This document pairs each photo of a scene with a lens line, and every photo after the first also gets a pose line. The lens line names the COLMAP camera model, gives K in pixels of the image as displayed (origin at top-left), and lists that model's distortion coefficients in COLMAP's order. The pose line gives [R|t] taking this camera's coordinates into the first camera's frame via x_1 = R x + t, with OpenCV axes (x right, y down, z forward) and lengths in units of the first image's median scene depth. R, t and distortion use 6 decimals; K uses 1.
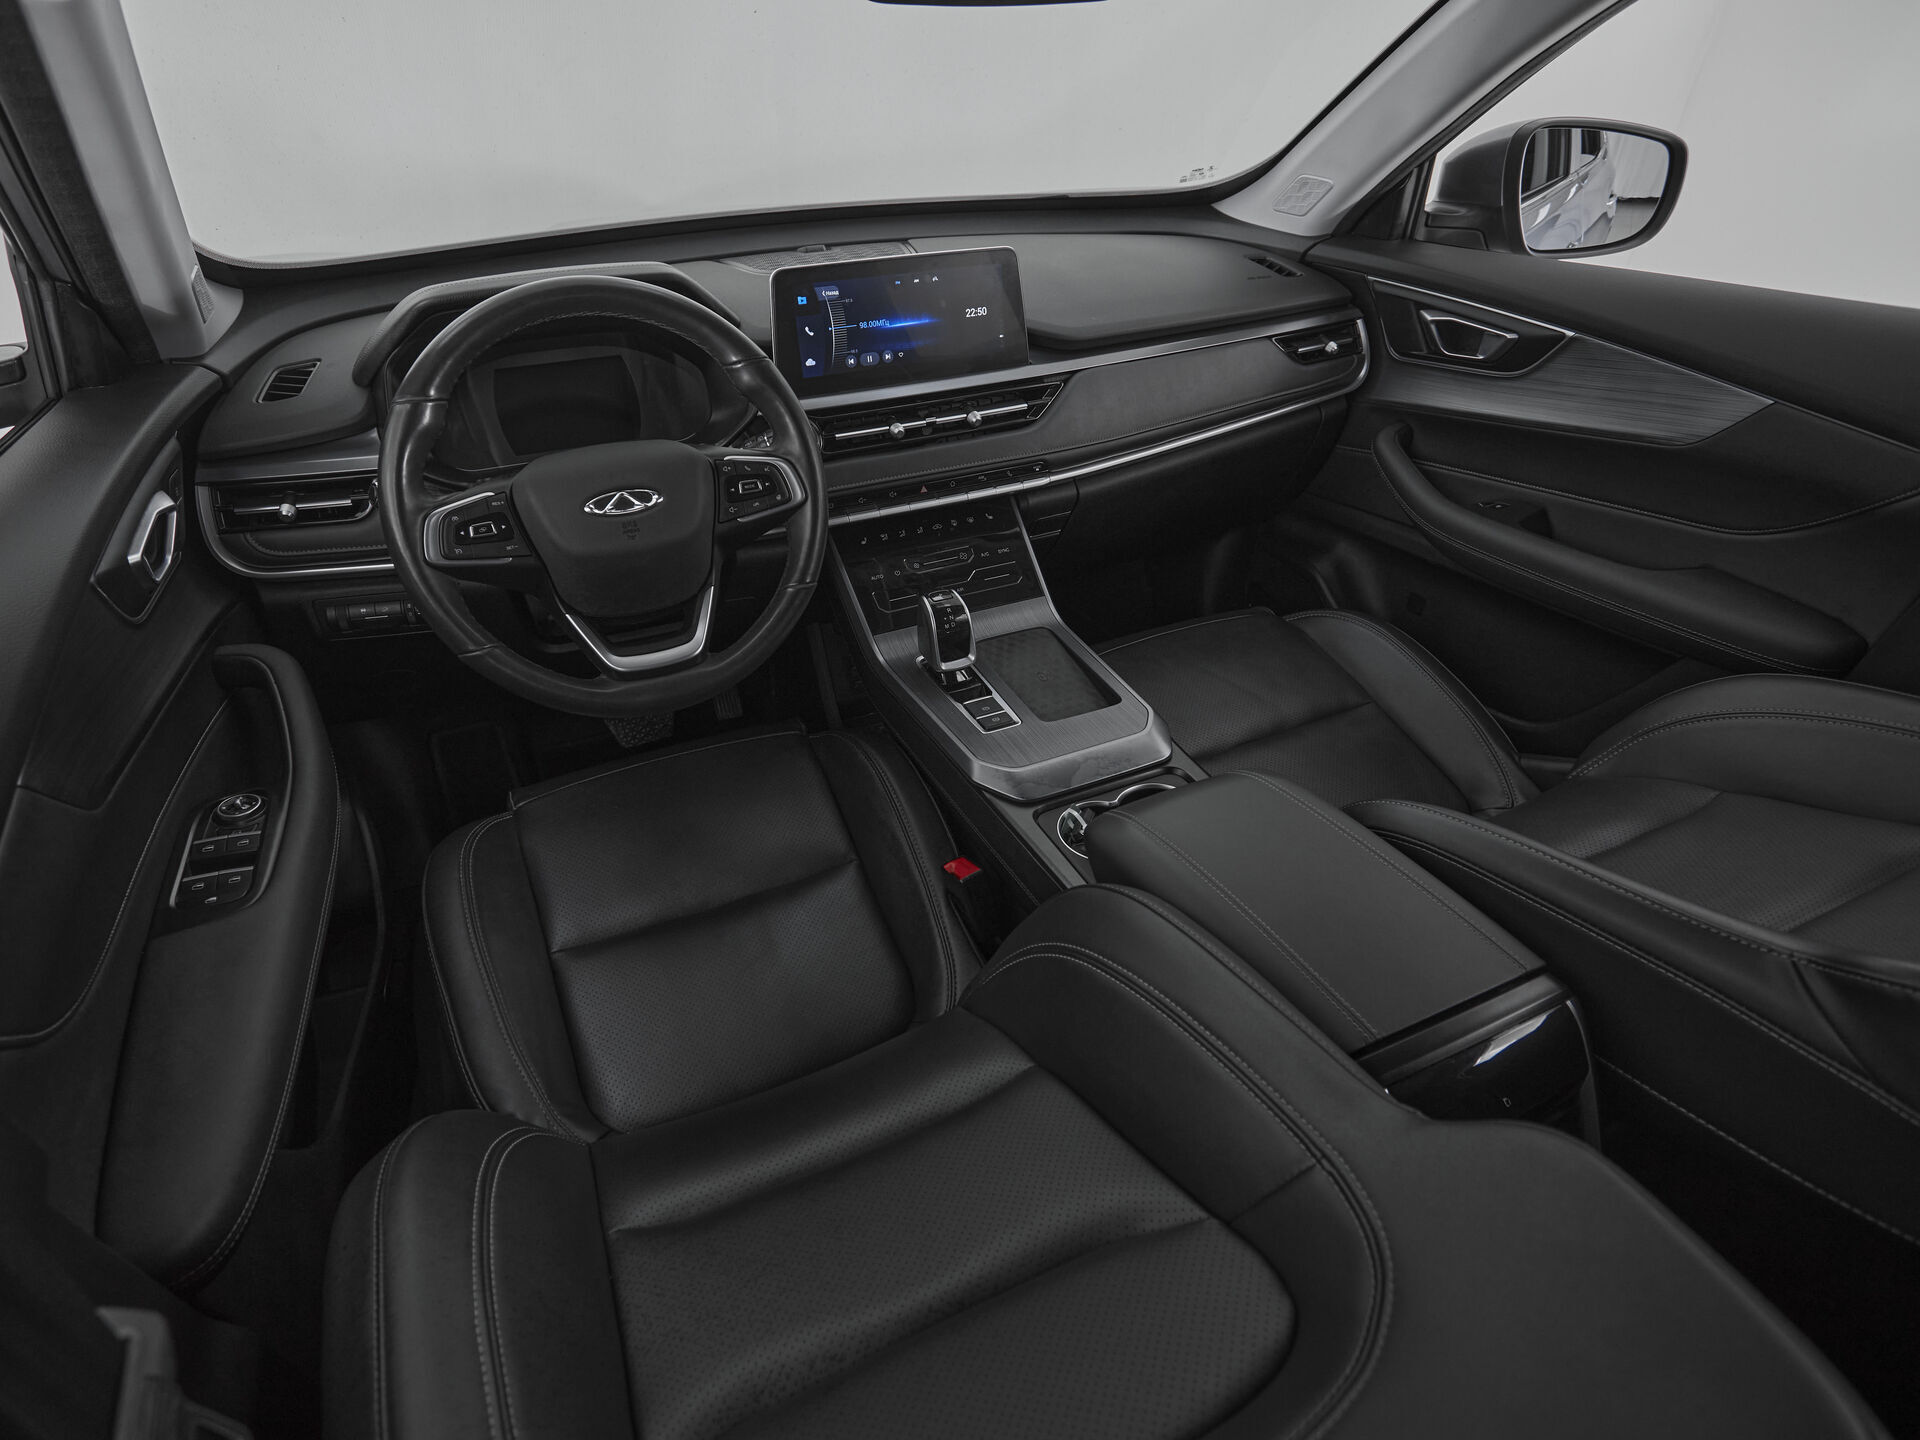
lens RADIAL K [[977.9, 0, 921.7], [0, 977.9, 713.4], [0, 0, 1]] dist [0.000919, -0.000982]
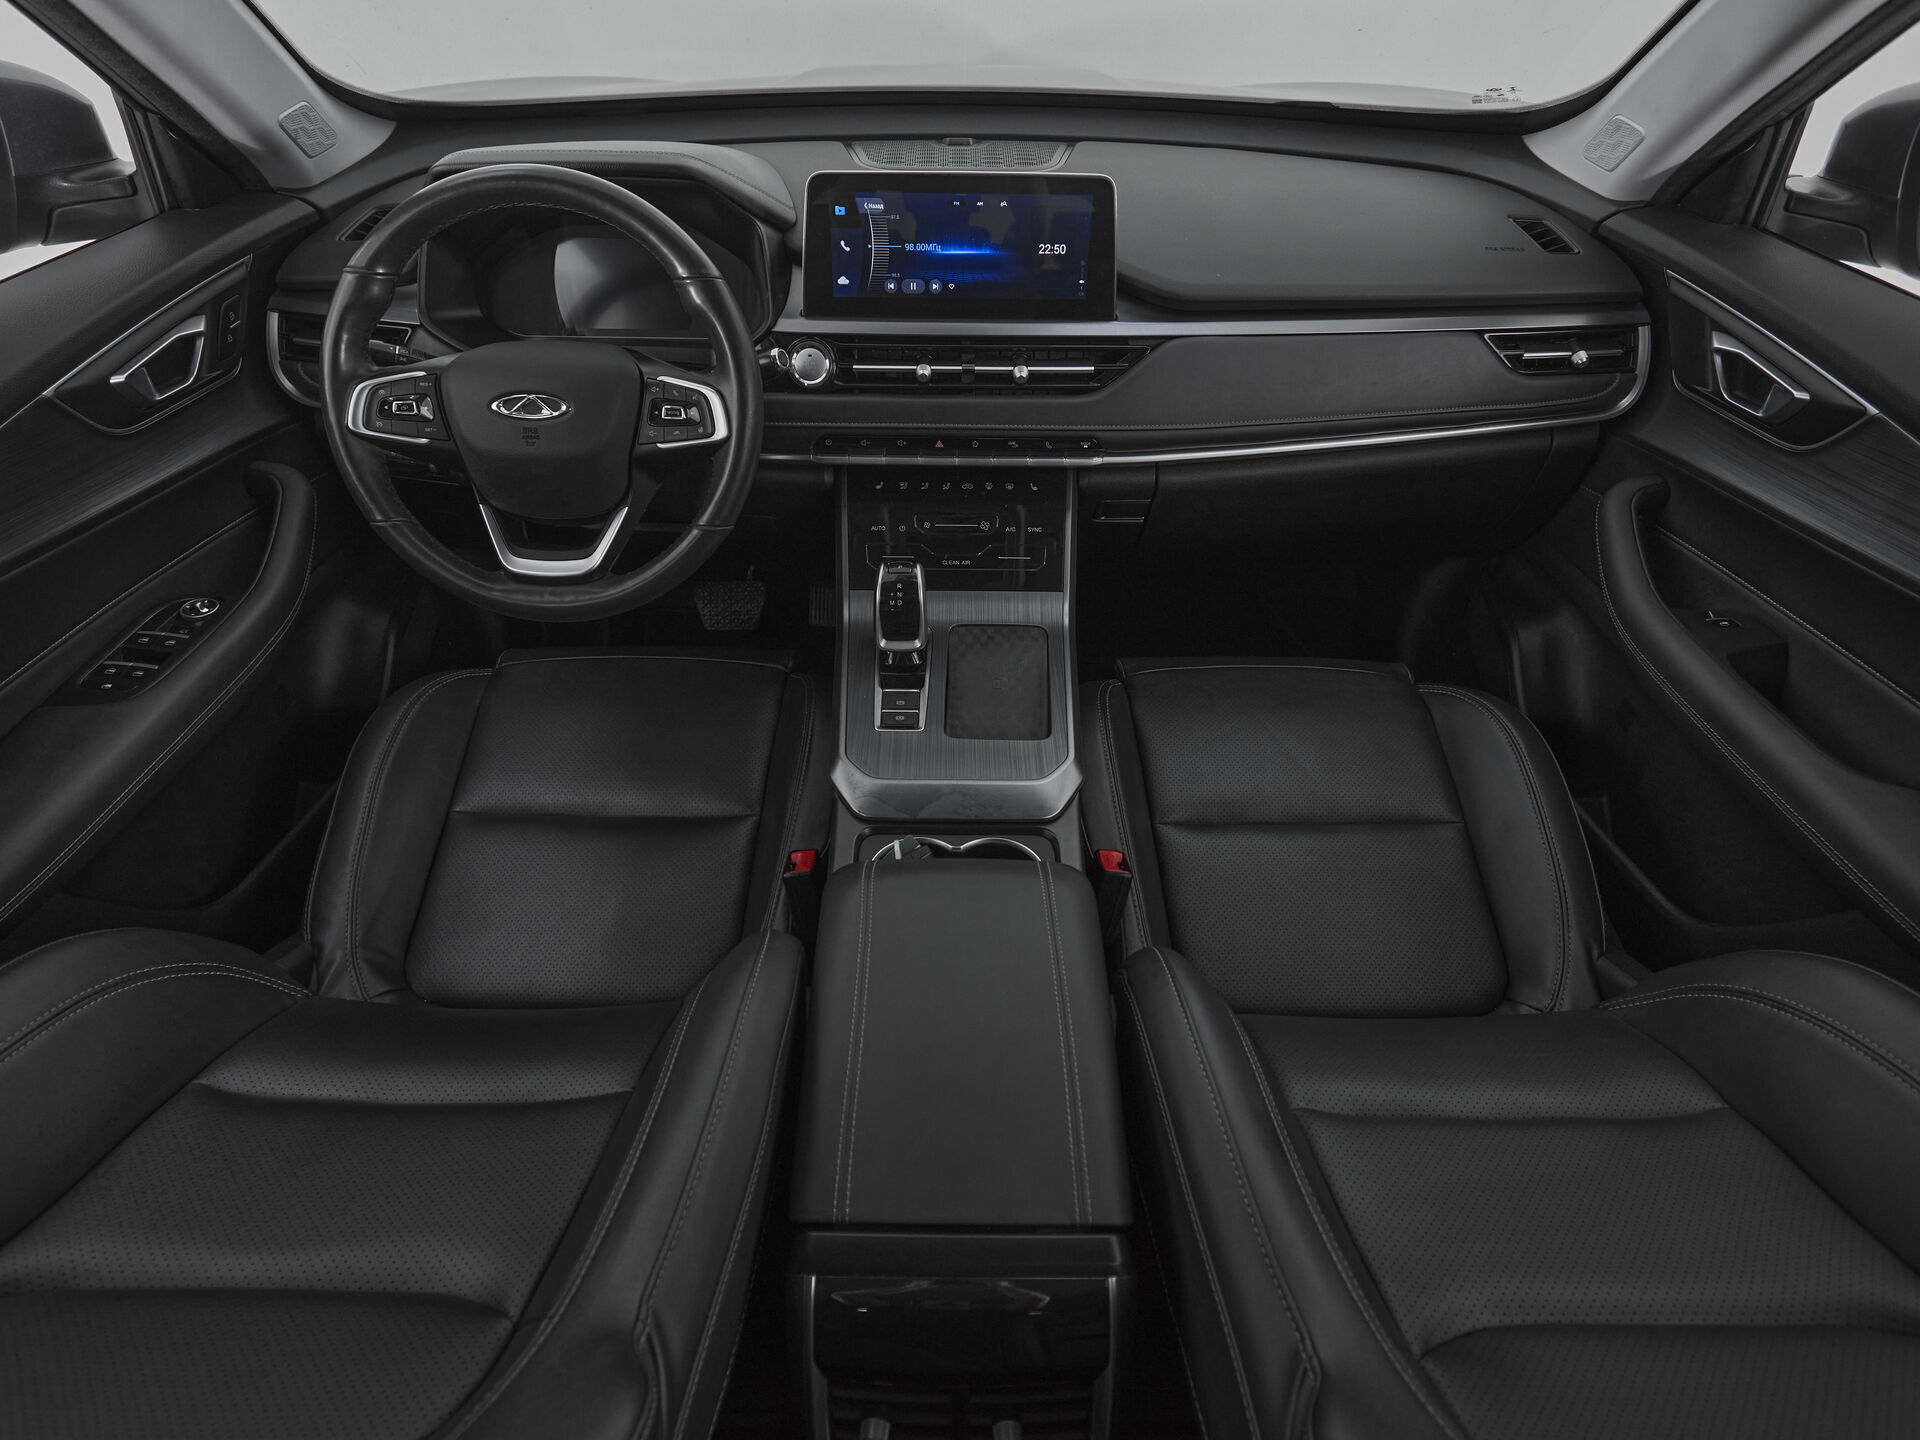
lens RADIAL K [[1037.7, 0, 953.2], [0, 1037.7, 714.3], [0, 0, 1]] dist [0.001989, -0.002154]
pose [[0.913773, 0.282012, -0.292384, 0.362736], [-0.250545, 0.957809, 0.140815, -0.130691], [0.319759, -0.055418, 0.945877, 0.096917]]
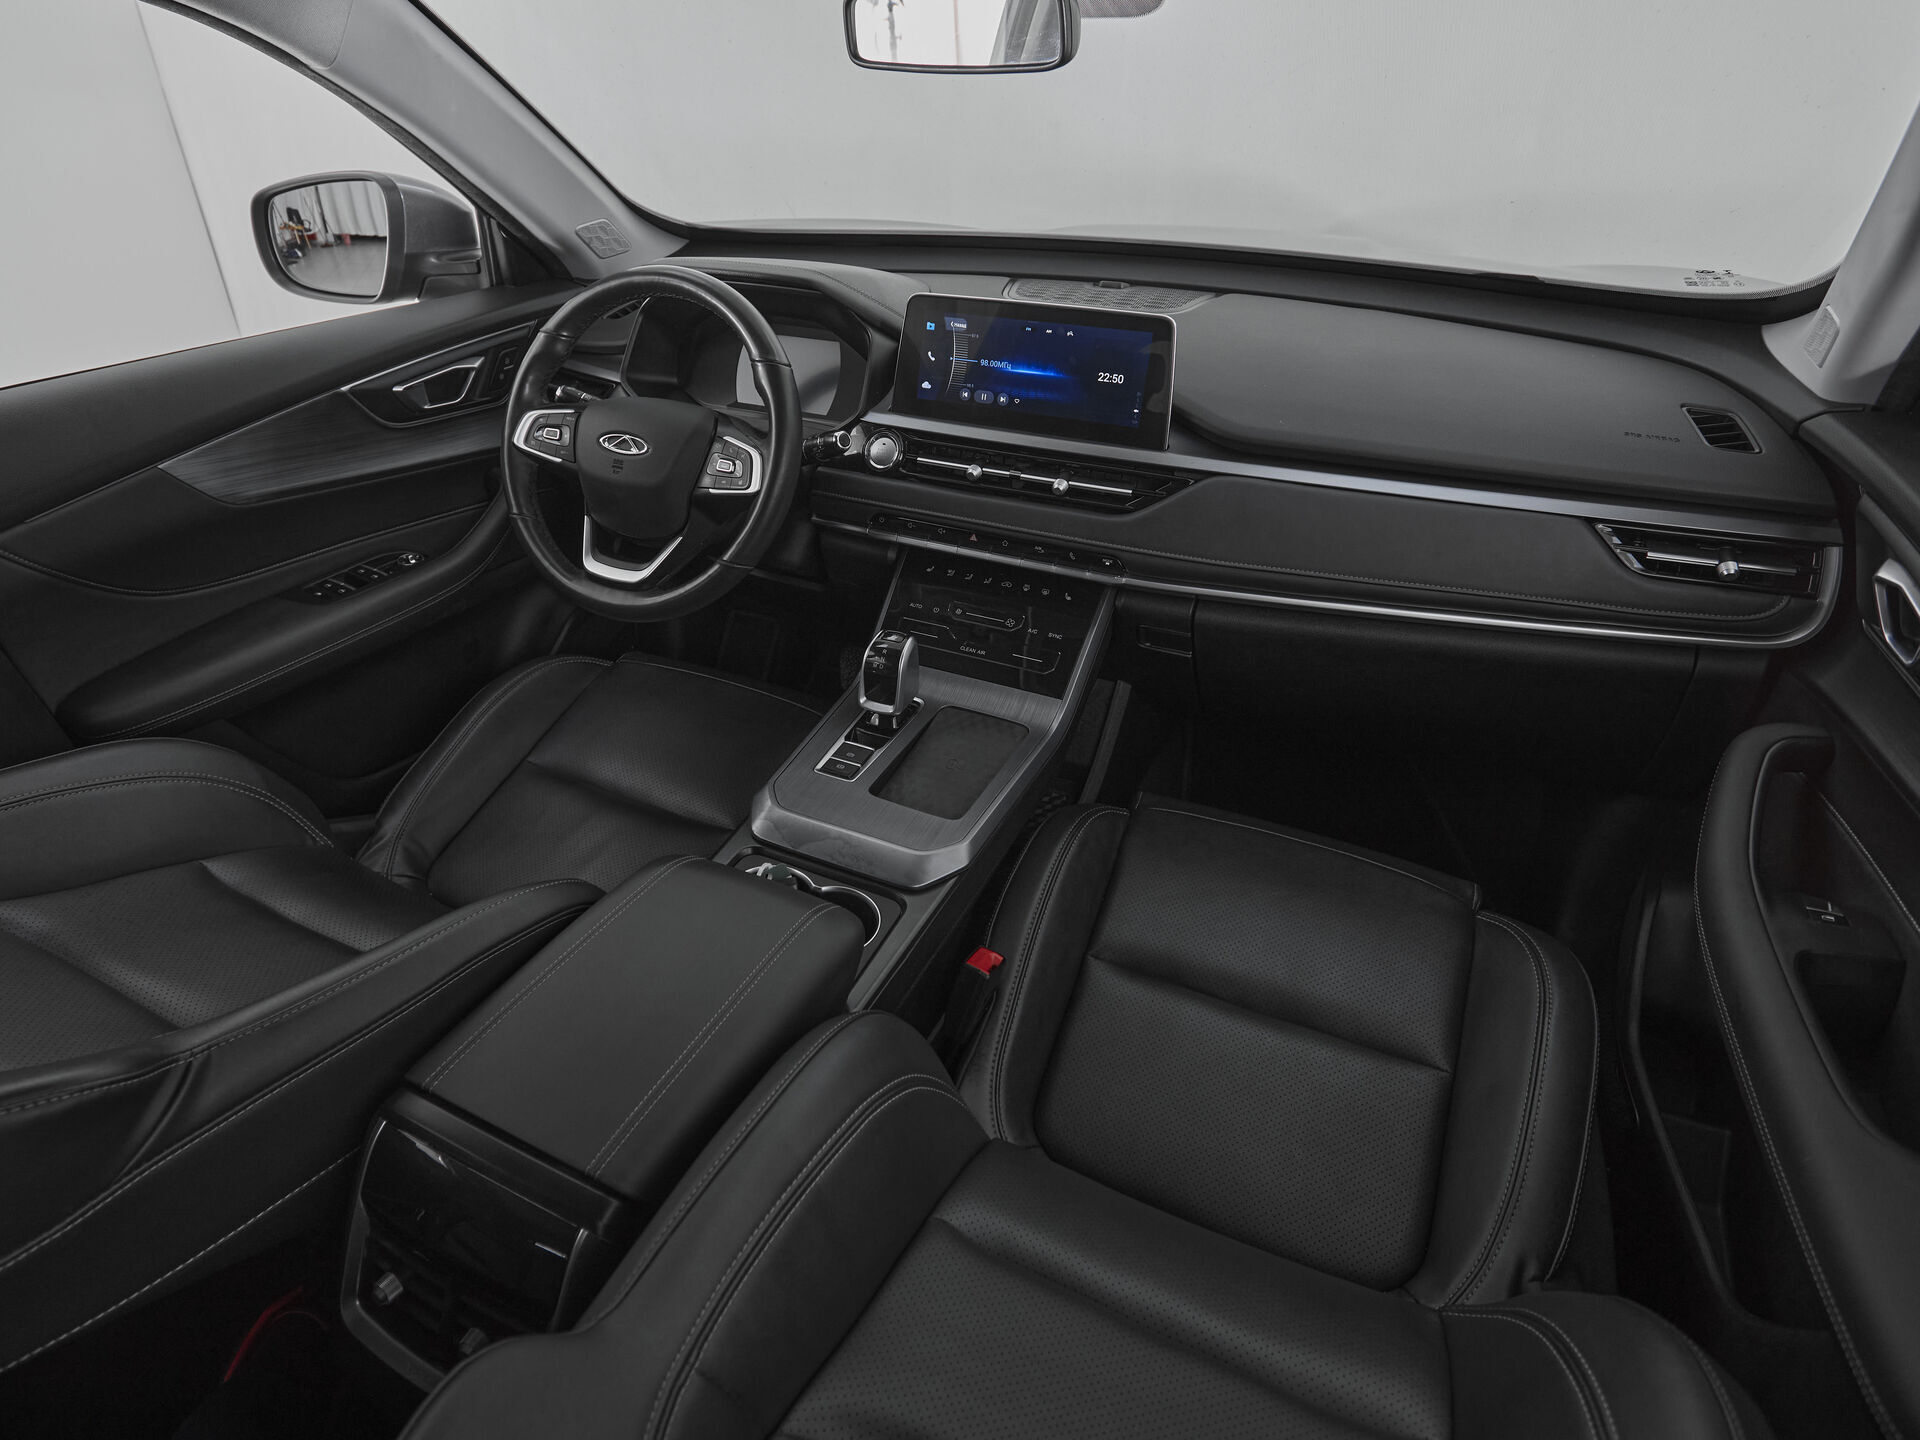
lens RADIAL K [[1076.3, 0, 913.2], [0, 1076.3, 678.5], [0, 0, 1]] dist [0.000455, 0.000738]
pose [[0.638120, 0.403459, -0.655761, 0.712082], [-0.437903, 0.890720, 0.121896, -0.210598], [0.633280, 0.209376, 0.745063, 0.213572]]
